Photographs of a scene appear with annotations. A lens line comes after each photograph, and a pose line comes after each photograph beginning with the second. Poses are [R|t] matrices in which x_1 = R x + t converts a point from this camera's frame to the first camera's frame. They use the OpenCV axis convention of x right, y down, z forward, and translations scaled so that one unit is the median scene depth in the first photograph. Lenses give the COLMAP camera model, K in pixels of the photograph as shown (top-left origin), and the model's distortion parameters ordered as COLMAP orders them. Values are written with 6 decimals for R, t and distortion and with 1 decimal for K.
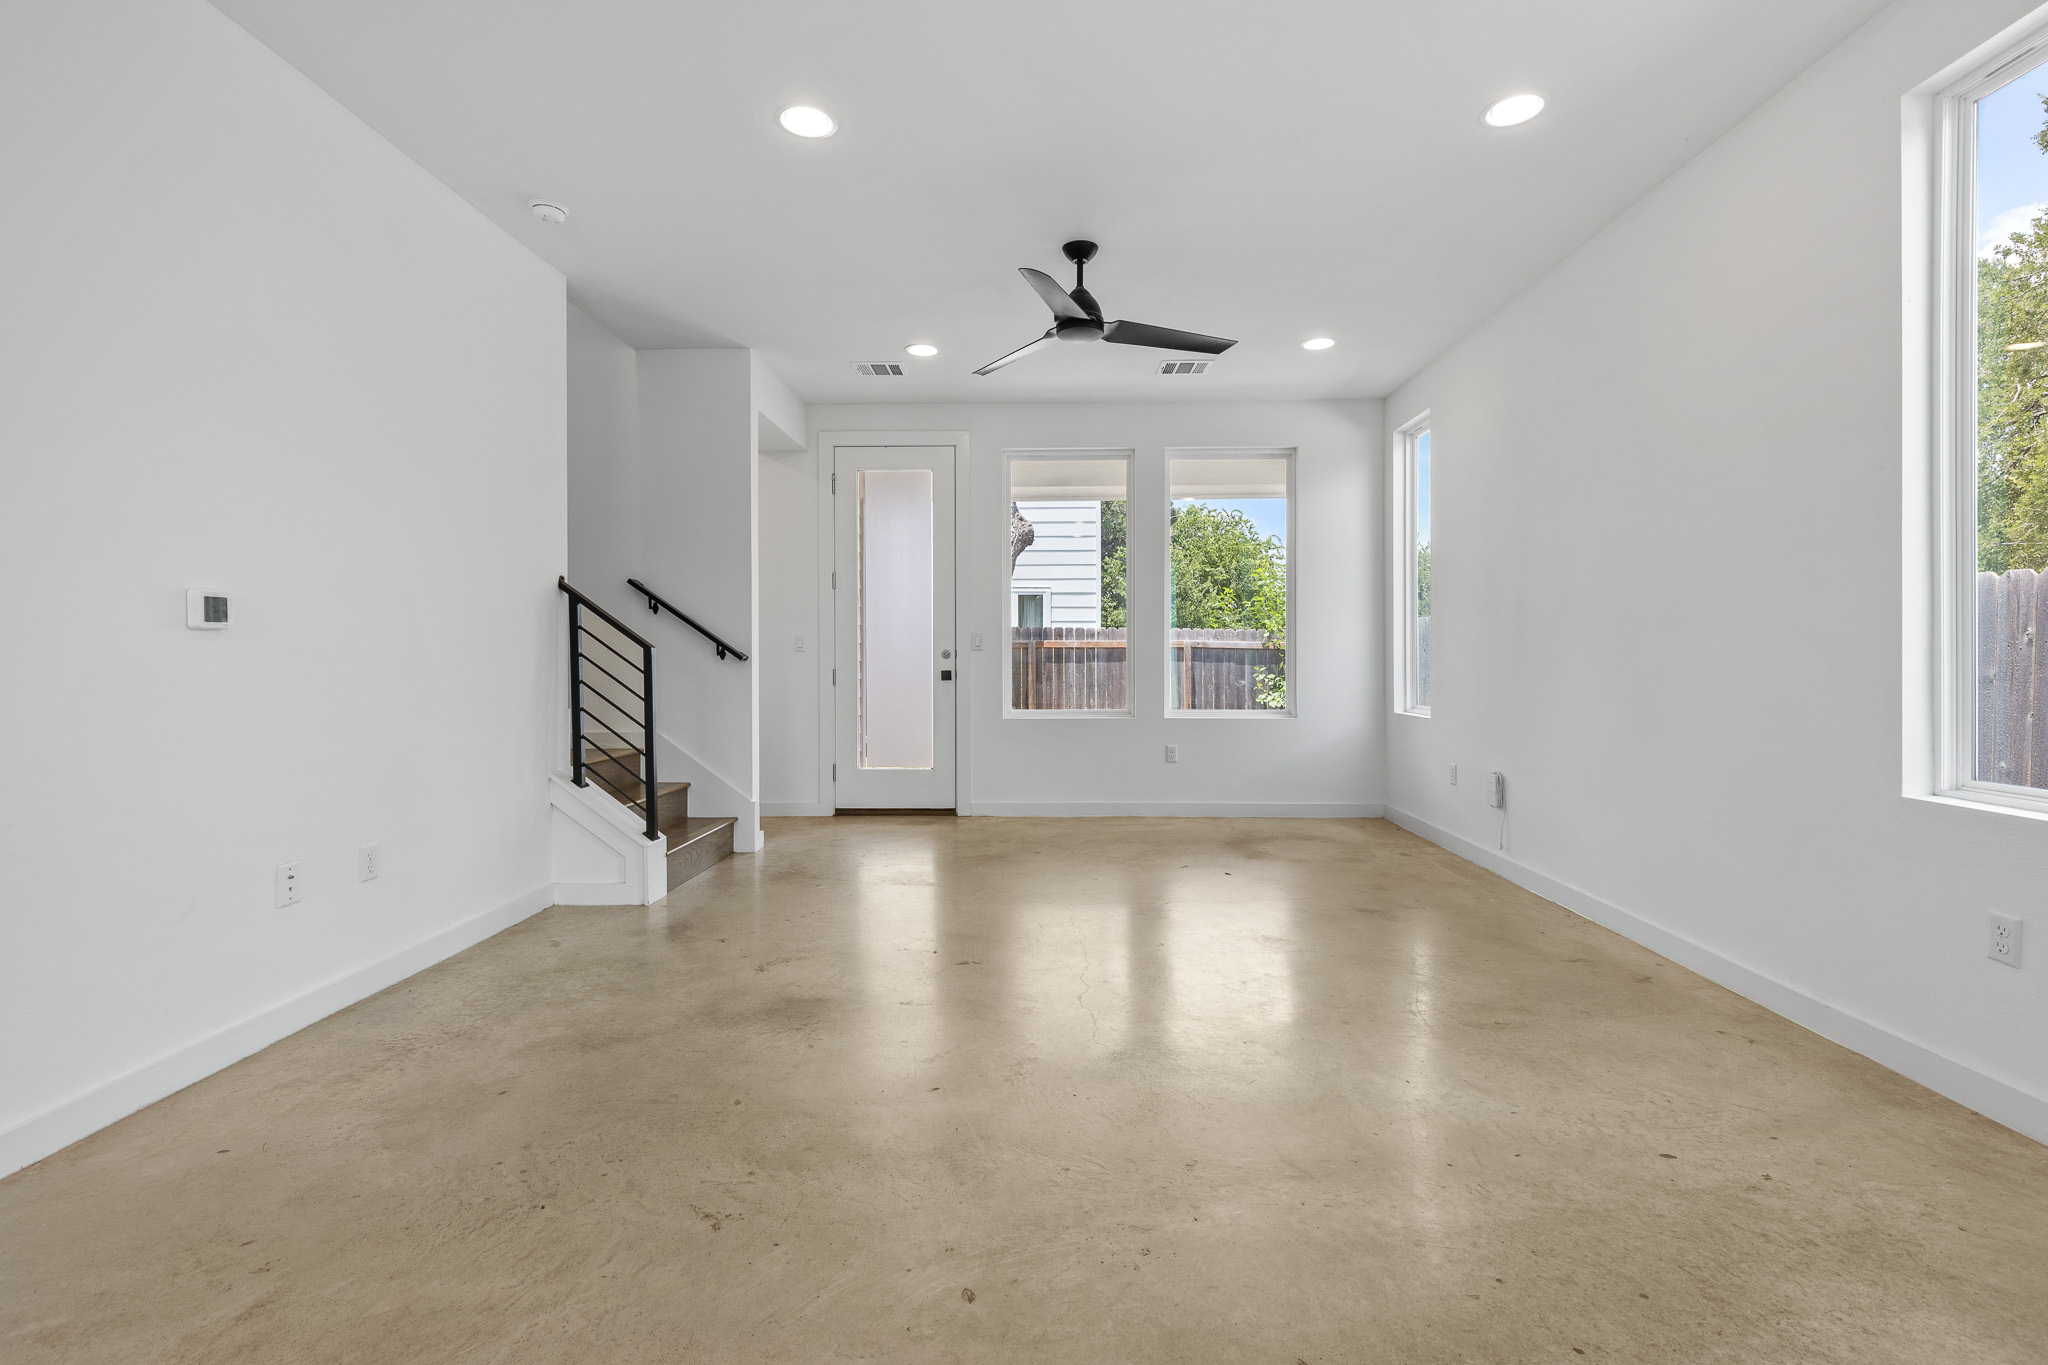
lens RADIAL K [[922.1, 0, 1030.9], [0, 922.1, 660.5], [0, 0, 1]] dist [0.003232, -0.000198]
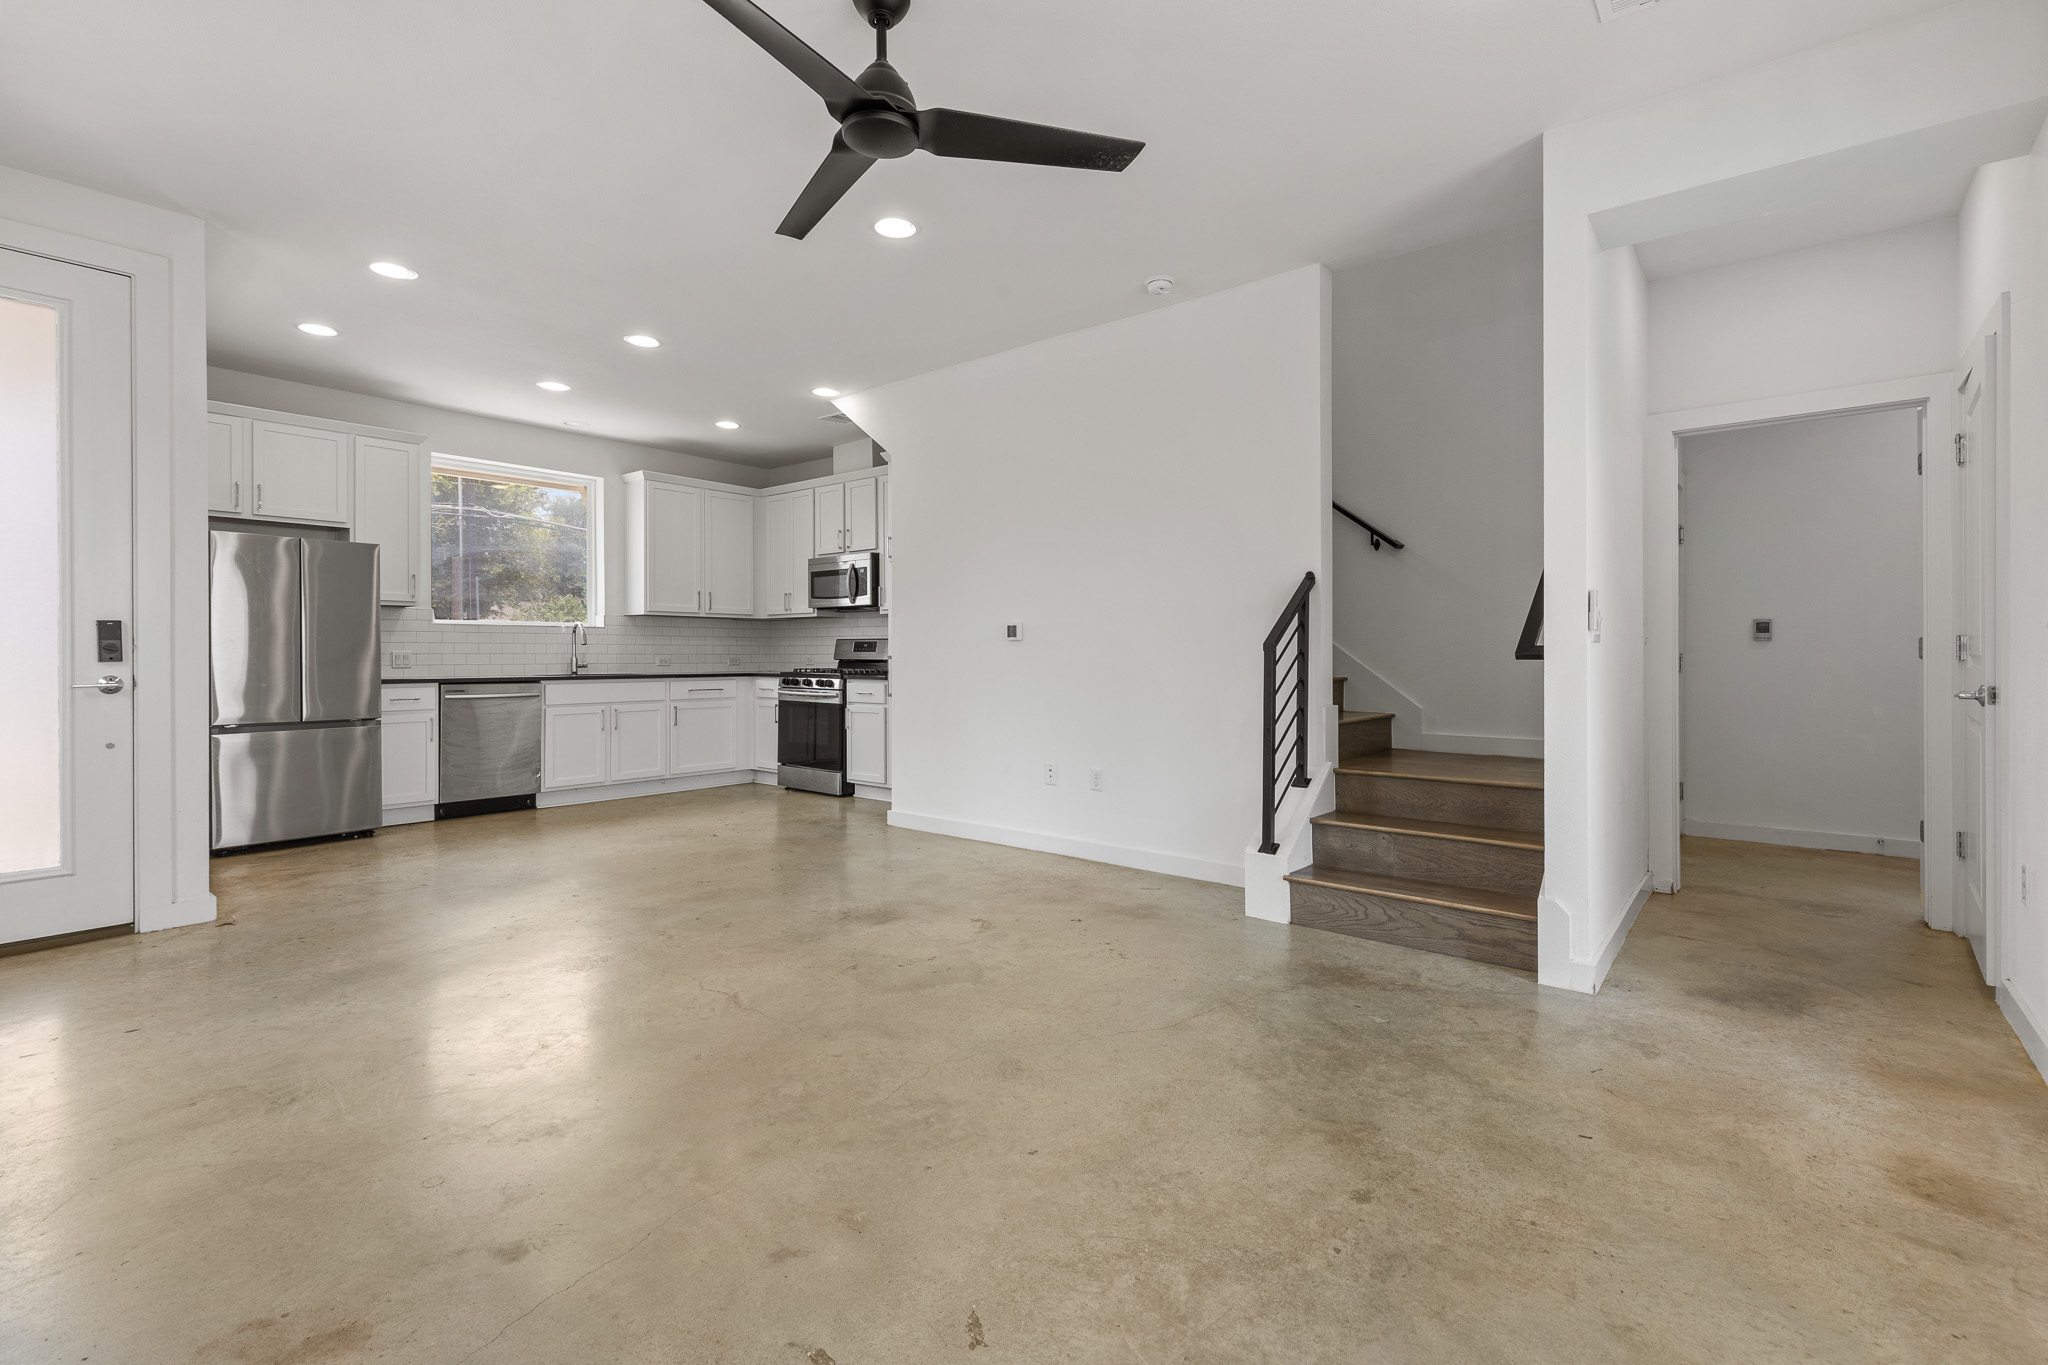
lens RADIAL K [[922.1, 0, 1030.9], [0, 922.1, 660.5], [0, 0, 1]] dist [0.003232, -0.000198]
pose [[-0.615883, 0.007285, -0.787804, 0.511493], [-0.002448, 0.999935, 0.011161, -0.007329], [0.787834, 0.008802, -0.615825, 1.545634]]
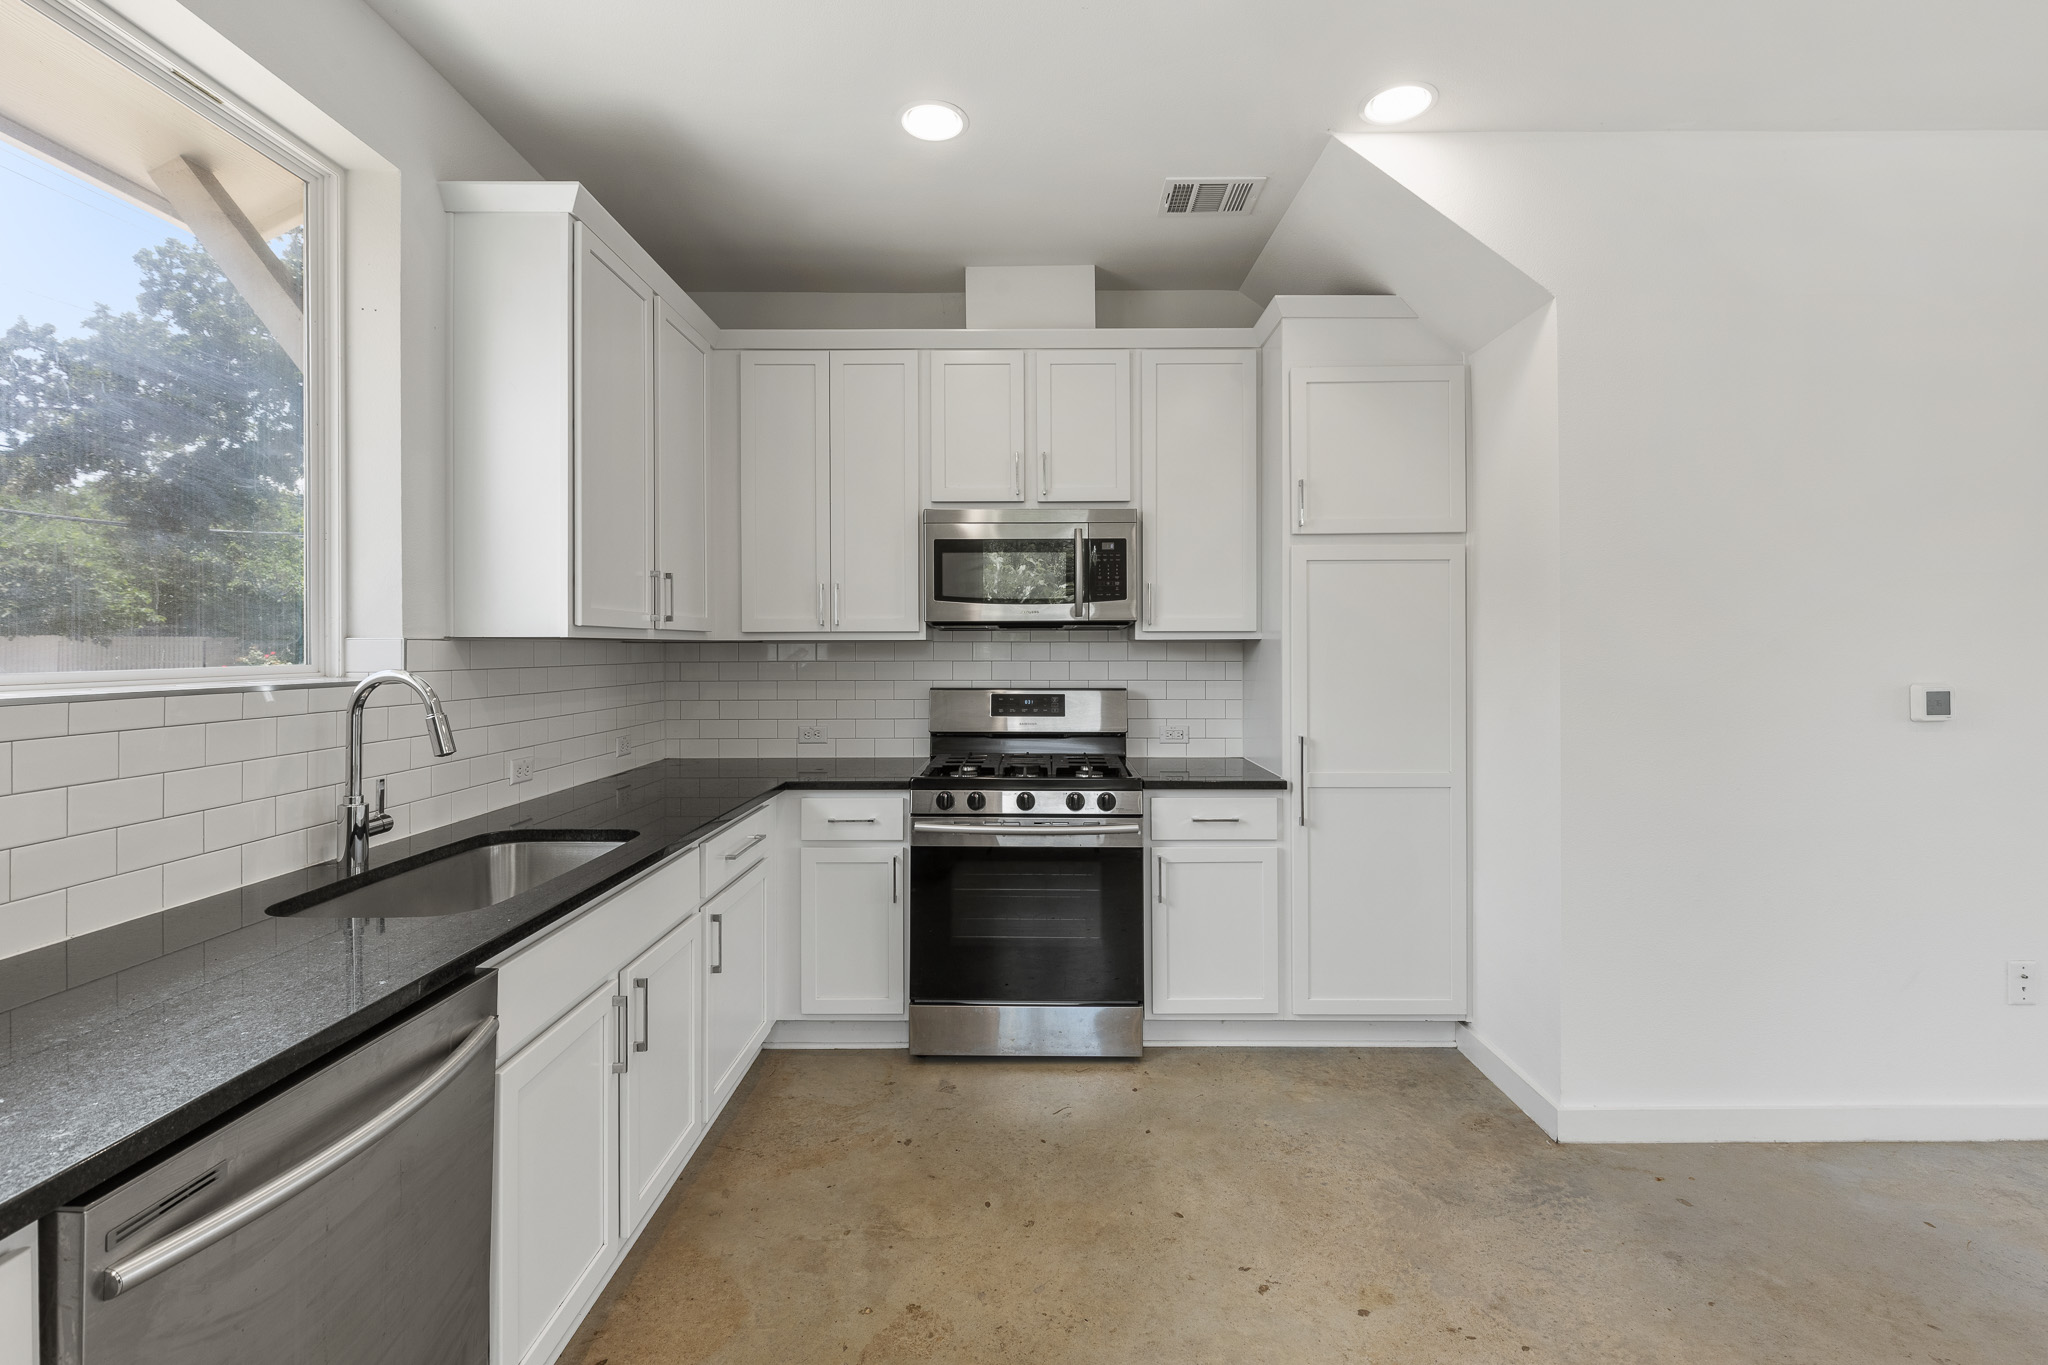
lens RADIAL K [[926.4, 0, 1028.9], [0, 926.4, 645.1], [0, 0, 1]] dist [-0.000631, -0.001236]
pose [[0.021708, -0.000852, -0.999764, 0.098808], [-0.002400, 0.999997, -0.000904, -0.077283], [0.999761, 0.002419, 0.021706, -0.039709]]
